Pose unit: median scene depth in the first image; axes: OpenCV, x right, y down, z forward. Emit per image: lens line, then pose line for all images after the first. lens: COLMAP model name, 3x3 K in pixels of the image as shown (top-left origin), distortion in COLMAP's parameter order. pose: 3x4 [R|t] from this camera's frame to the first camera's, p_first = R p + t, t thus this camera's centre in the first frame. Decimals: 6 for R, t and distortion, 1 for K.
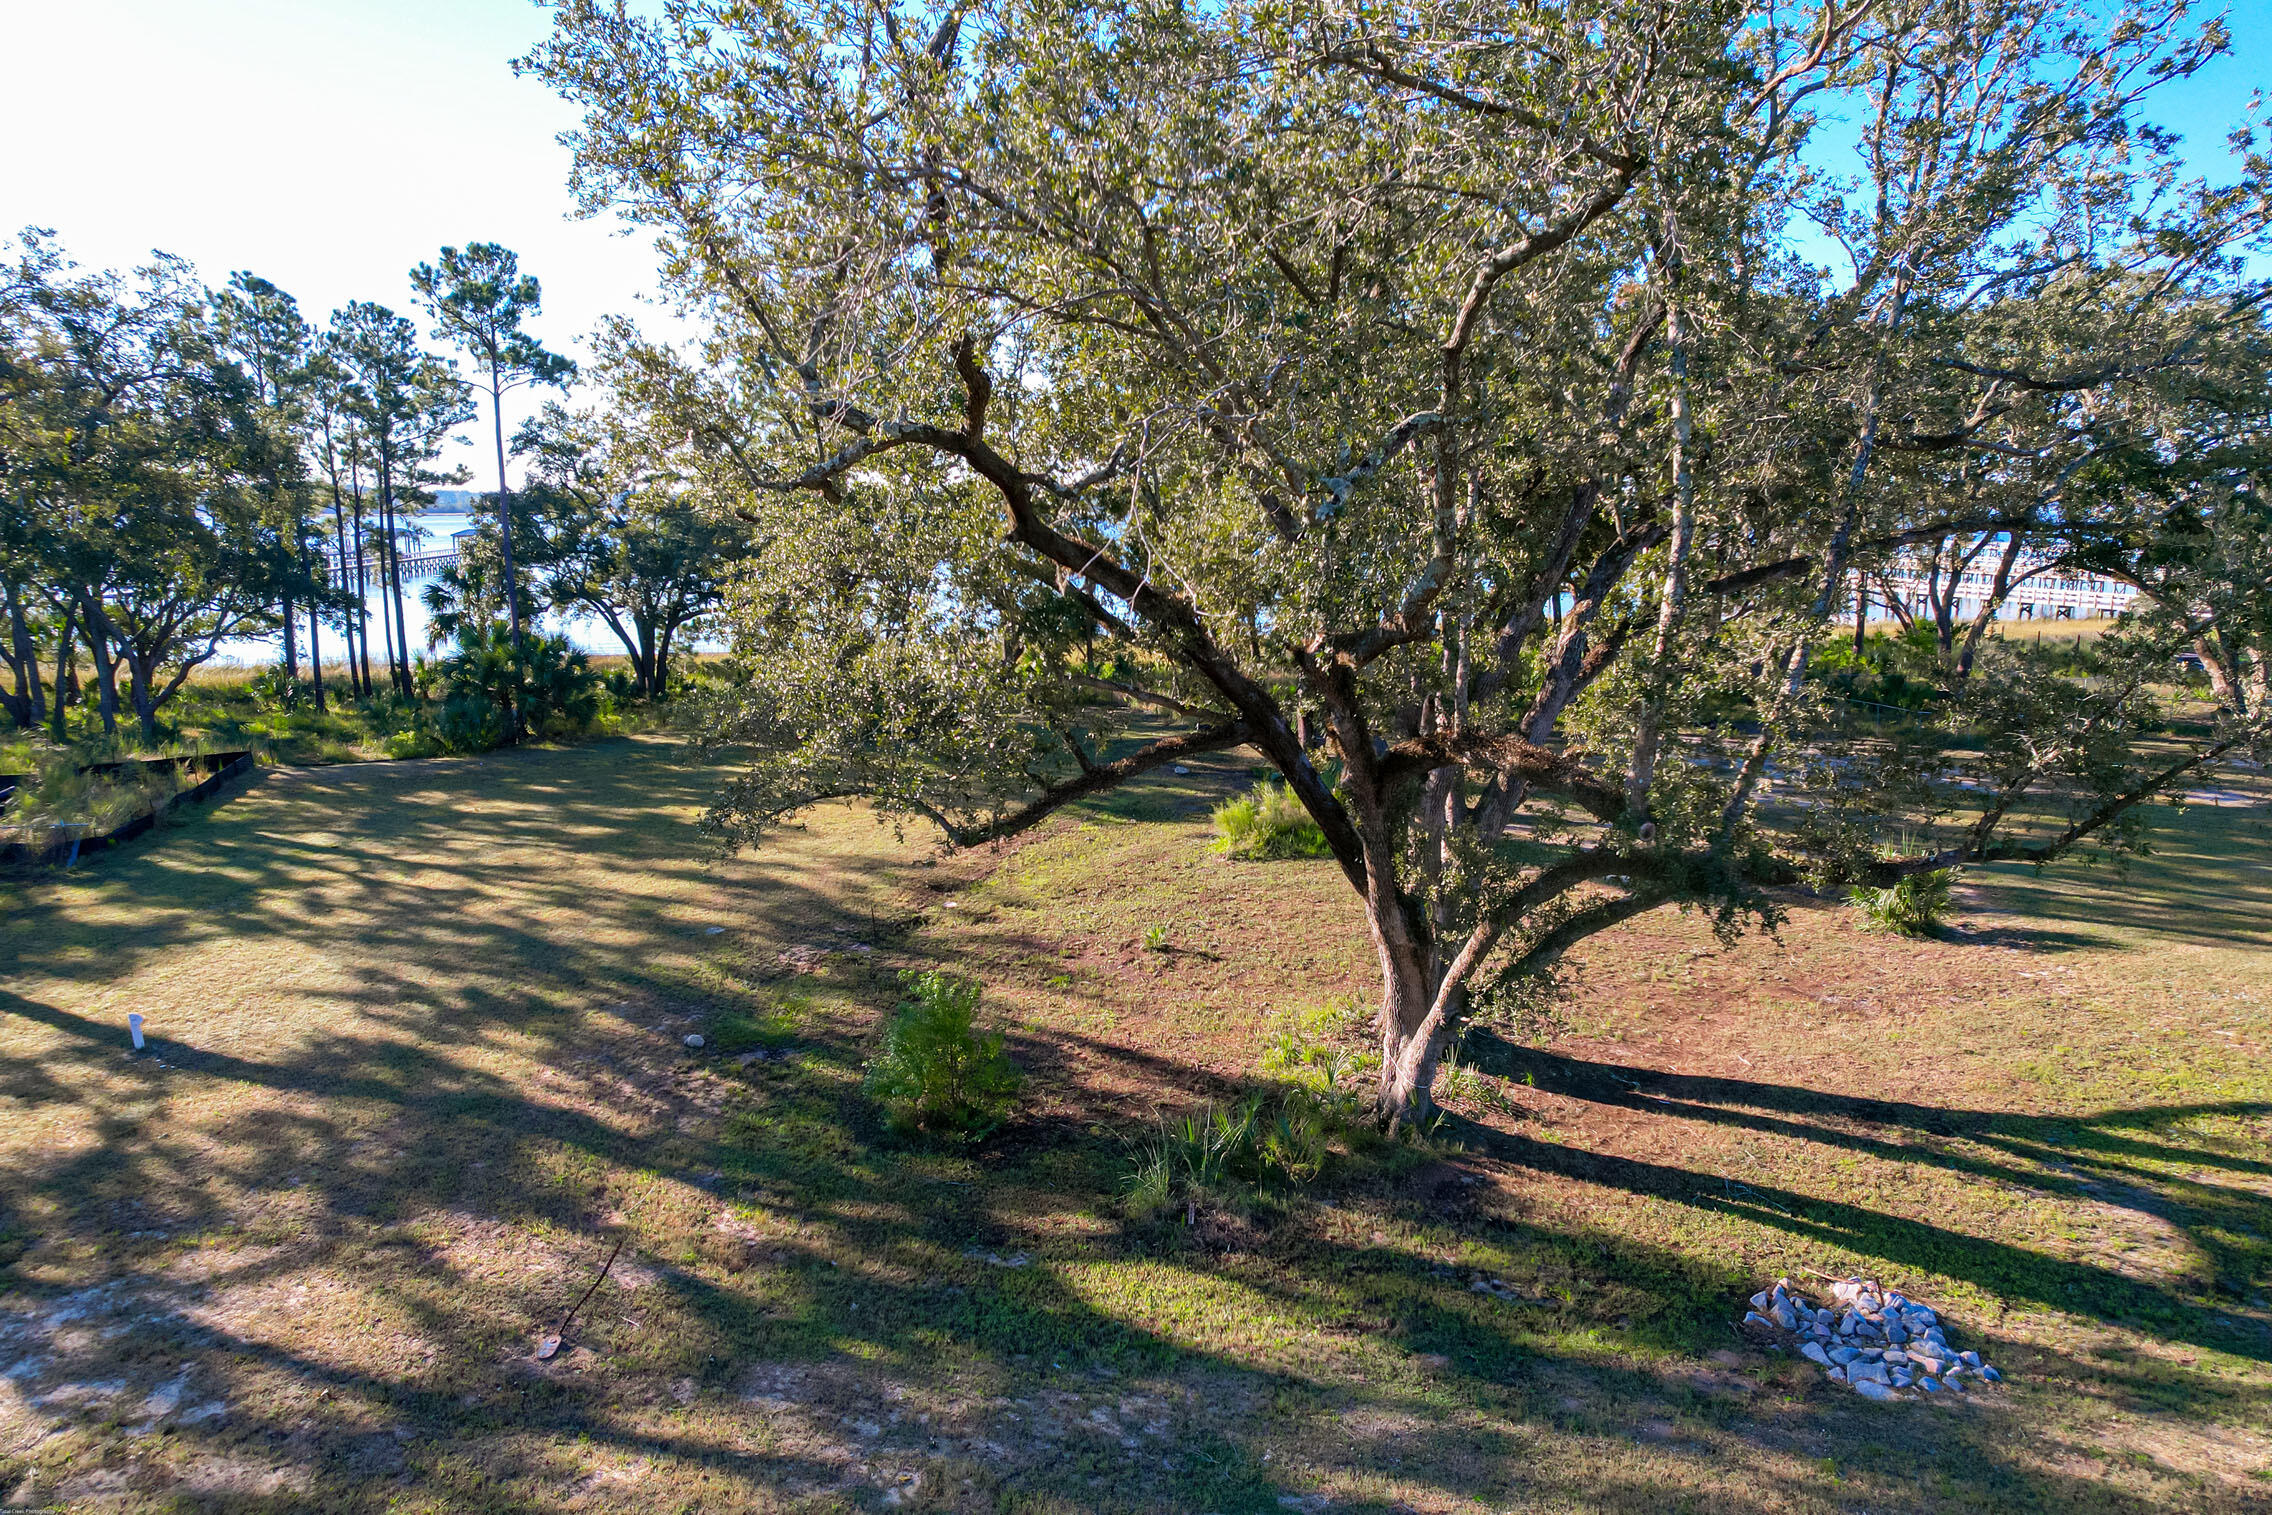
lens RADIAL K [[1444.2, 0, 1142.9], [0, 1444.2, 750.6], [0, 0, 1]] dist [-0.063044, 0.070354]
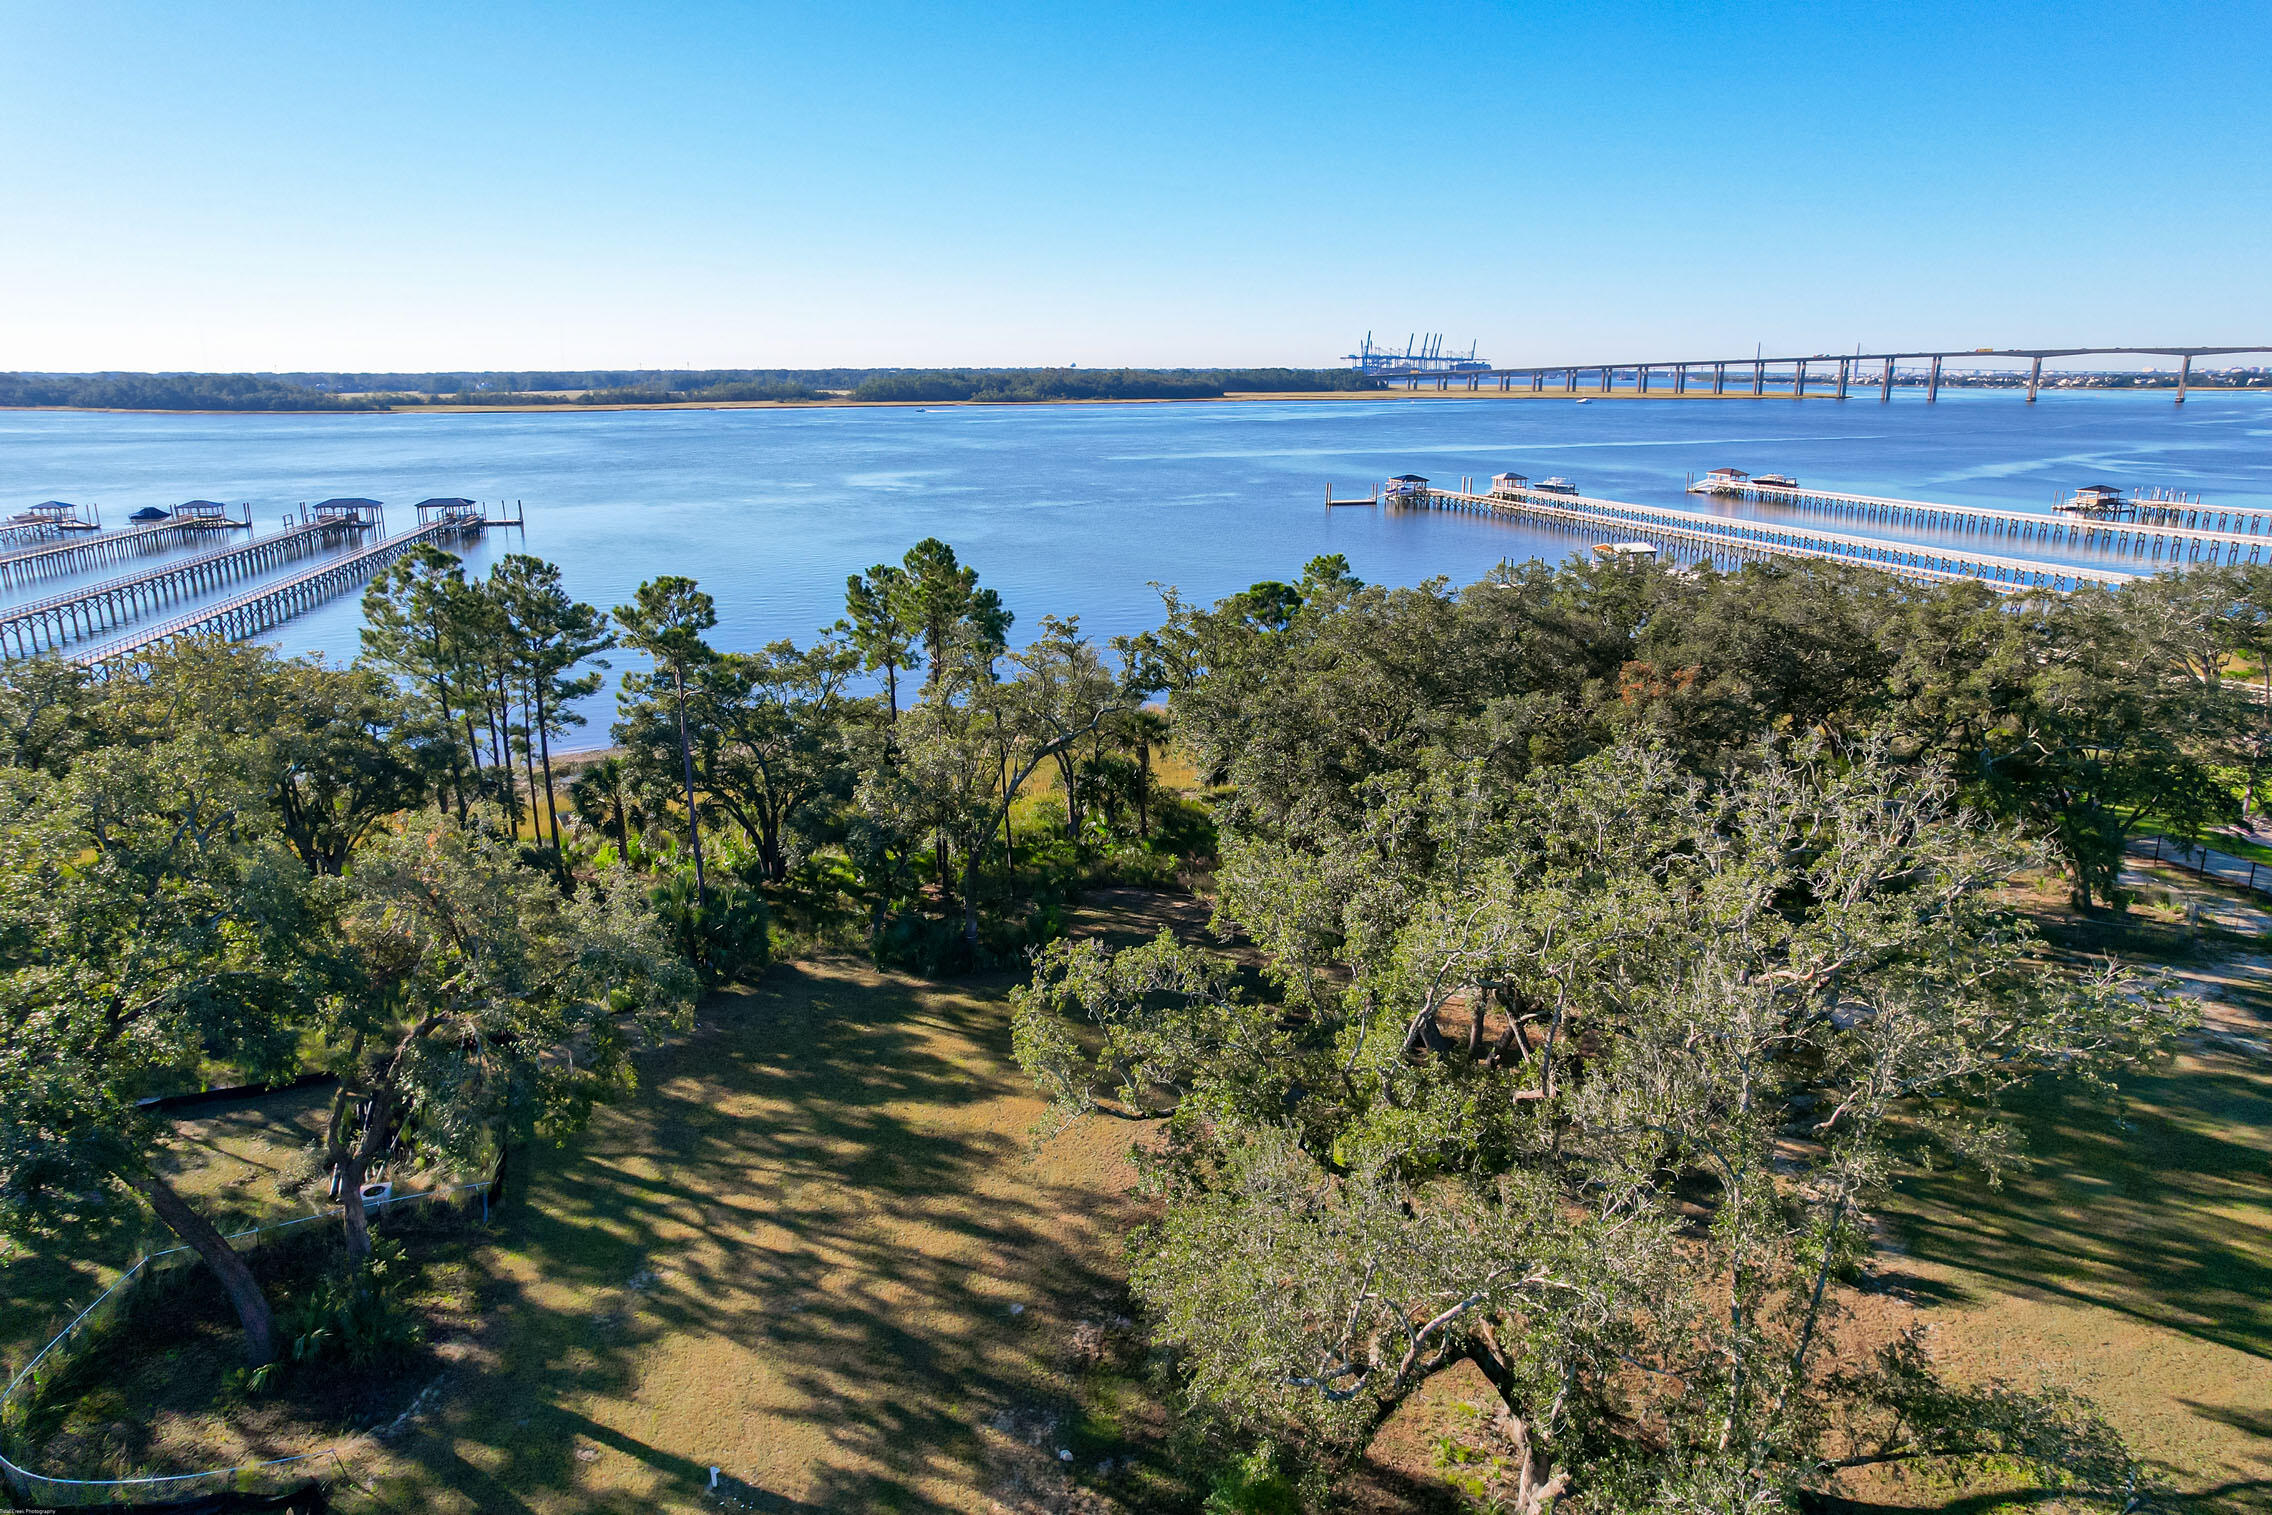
lens RADIAL K [[1444.2, 0, 1147.9], [0, 1444.2, 749.0], [0, 0, 1]] dist [-0.063044, 0.070354]
pose [[0.998523, -0.013387, 0.052658, -0.327557], [0.009114, 0.996709, 0.080555, -0.753881], [-0.053563, -0.079956, 0.995358, -0.525081]]
